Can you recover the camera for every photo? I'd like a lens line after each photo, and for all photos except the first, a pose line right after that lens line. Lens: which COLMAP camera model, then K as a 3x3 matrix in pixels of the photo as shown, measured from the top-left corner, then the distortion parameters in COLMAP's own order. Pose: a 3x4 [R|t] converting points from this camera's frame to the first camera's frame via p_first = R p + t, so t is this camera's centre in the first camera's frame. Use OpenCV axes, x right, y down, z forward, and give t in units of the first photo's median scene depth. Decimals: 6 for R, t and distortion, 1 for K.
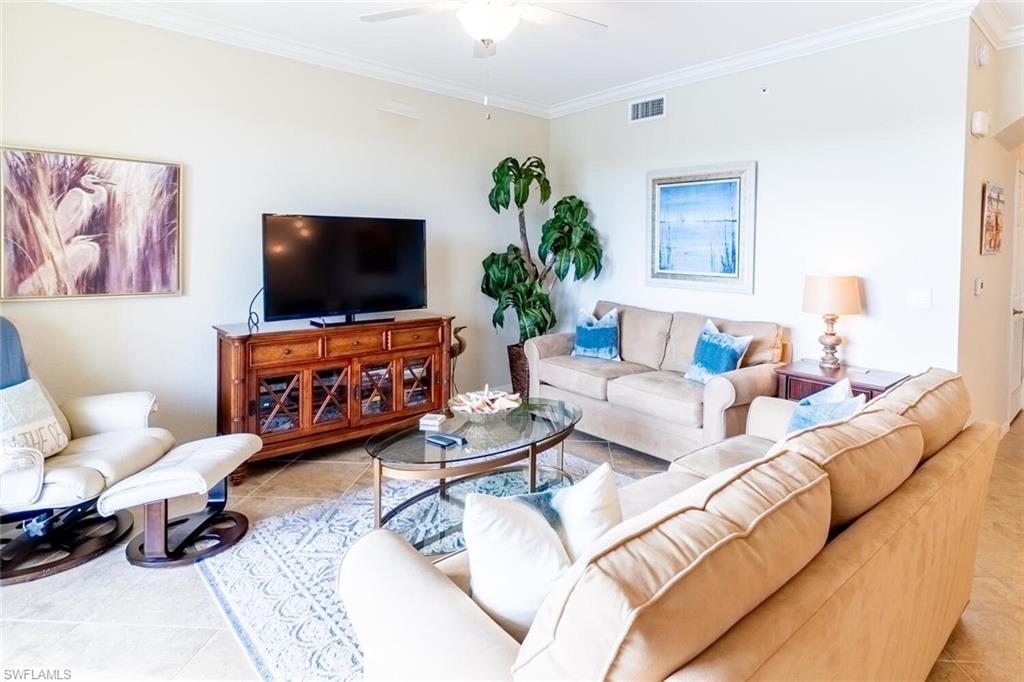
lens RADIAL K [[538.2, 0, 549.4], [0, 538.2, 269.6], [0, 0, 1]] dist [-0.002364, -0.000495]
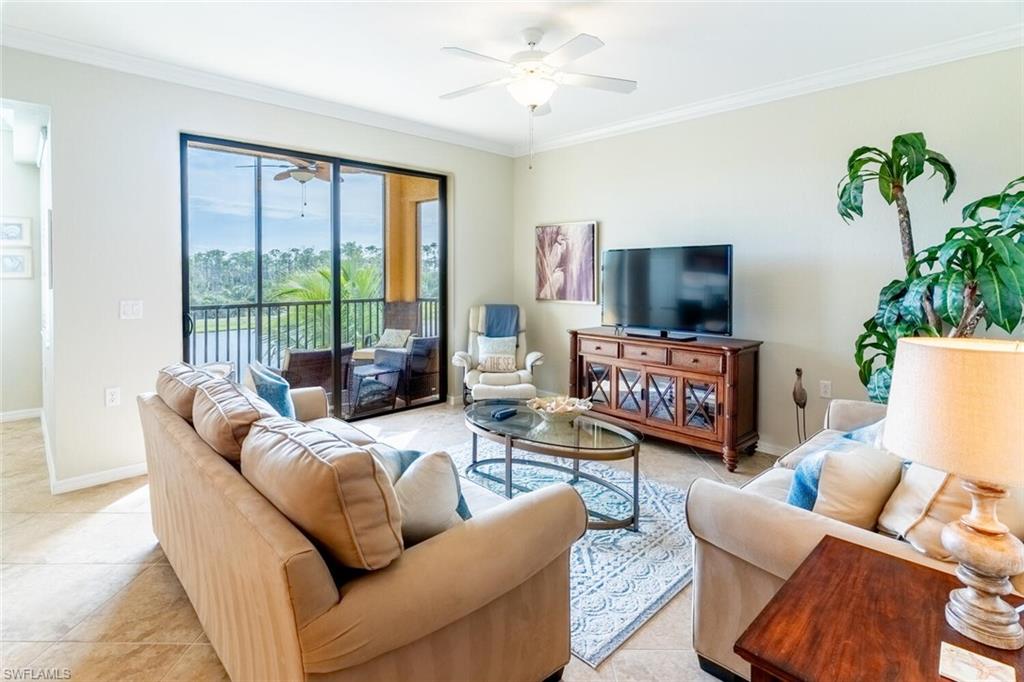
lens RADIAL K [[538.2, 0, 514.6], [0, 538.2, 285.7], [0, 0, 1]] dist [-0.002364, -0.000495]
pose [[-0.002911, 0.010426, -0.999941, 0.774072], [-0.043153, 0.999013, 0.010542, -0.012469], [0.999064, 0.043181, -0.002459, 0.667264]]
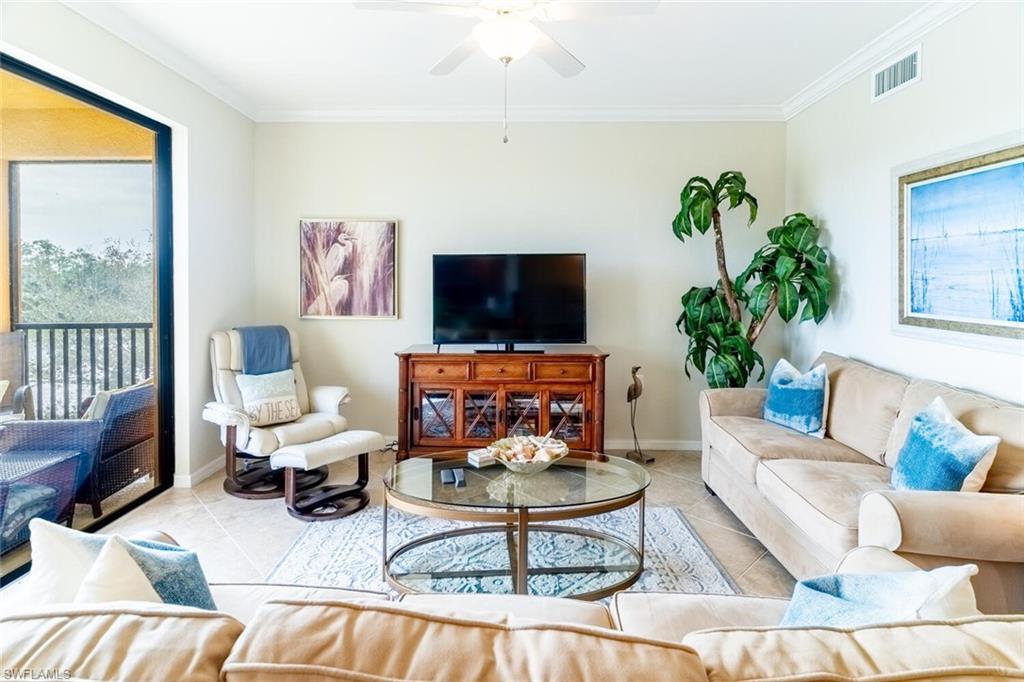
lens RADIAL K [[505.6, 0, 471.3], [0, 505.6, 291.7], [0, 0, 1]] dist [-0.004922, 0.000785]
pose [[0.722119, 0.005211, -0.691749, 0.267794], [-0.020280, 0.999701, -0.013640, -0.006053], [0.691472, 0.023878, 0.722009, 0.199413]]
